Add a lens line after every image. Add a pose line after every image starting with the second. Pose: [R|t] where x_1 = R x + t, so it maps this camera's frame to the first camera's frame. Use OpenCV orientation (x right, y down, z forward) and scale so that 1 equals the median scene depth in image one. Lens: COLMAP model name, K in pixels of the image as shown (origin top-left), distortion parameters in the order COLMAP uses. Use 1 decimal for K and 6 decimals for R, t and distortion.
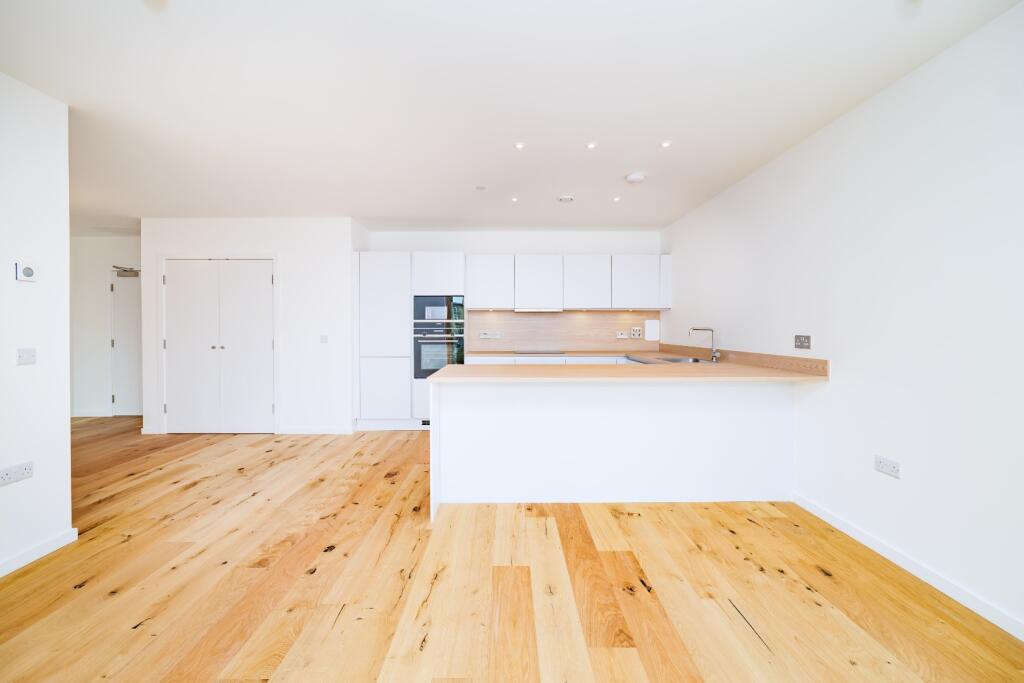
lens RADIAL K [[410.5, 0, 503.0], [0, 410.5, 335.3], [0, 0, 1]] dist [-0.001848, 0.000032]
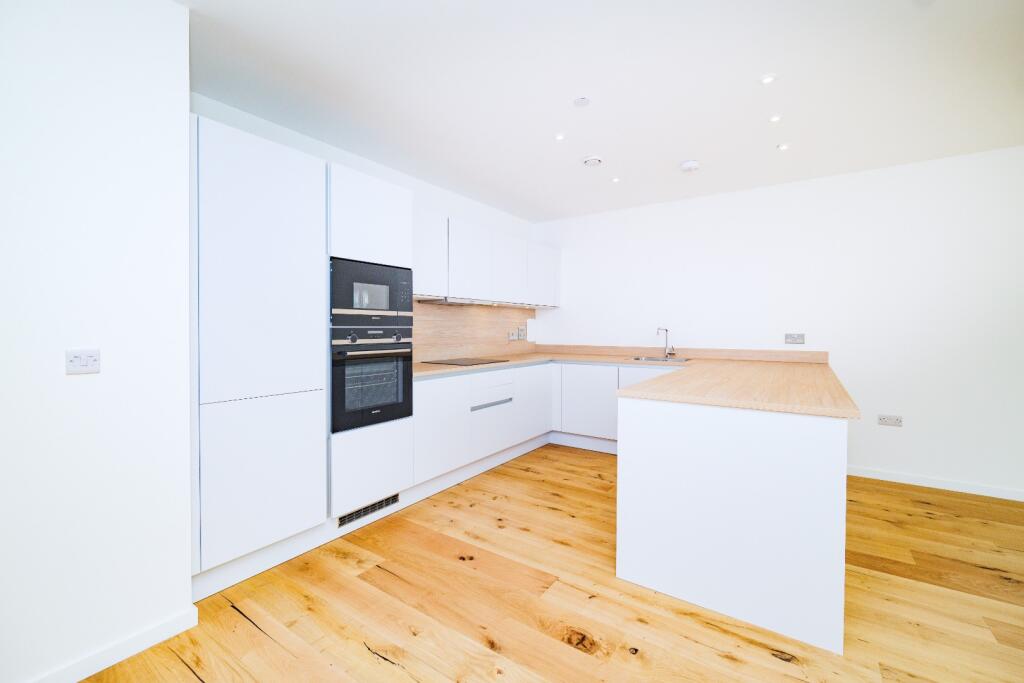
lens RADIAL K [[429.5, 0, 507.5], [0, 429.5, 333.1], [0, 0, 1]] dist [-0.003005, 0.000203]
pose [[0.566501, -0.007273, 0.824029, -0.516973], [0.011308, 0.999936, 0.001051, -0.007934], [-0.823984, 0.008723, 0.566547, 0.568385]]
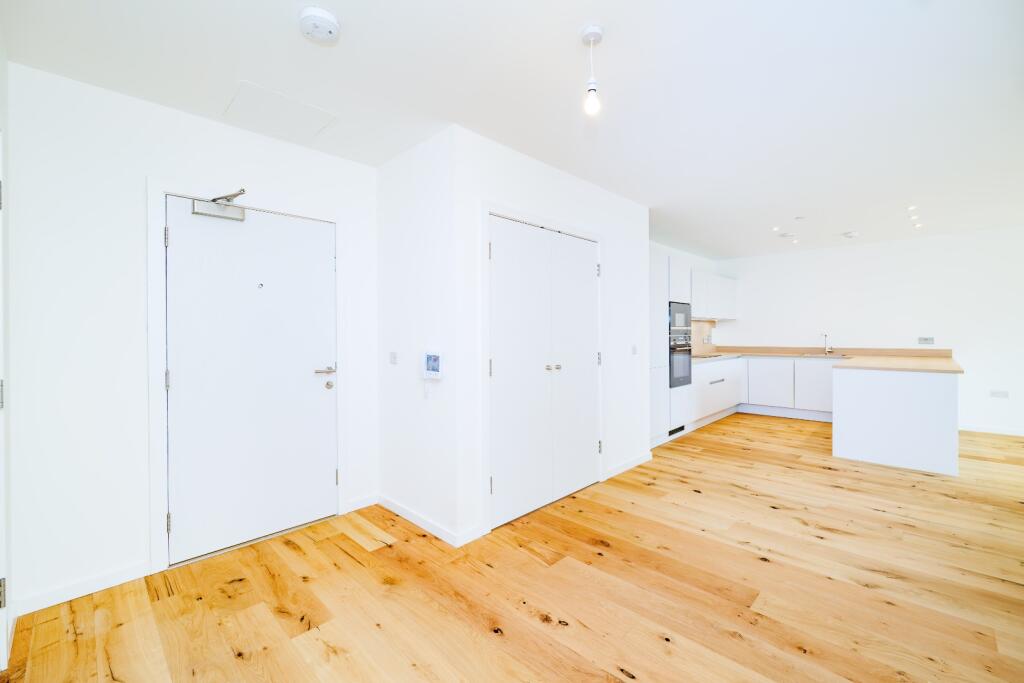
lens RADIAL K [[429.5, 0, 507.5], [0, 429.5, 333.1], [0, 0, 1]] dist [-0.003005, 0.000203]
pose [[0.697212, -0.002442, 0.716861, -1.223033], [0.017353, 0.999759, -0.013472, -0.016401], [-0.716655, 0.021832, 0.697086, 0.583766]]
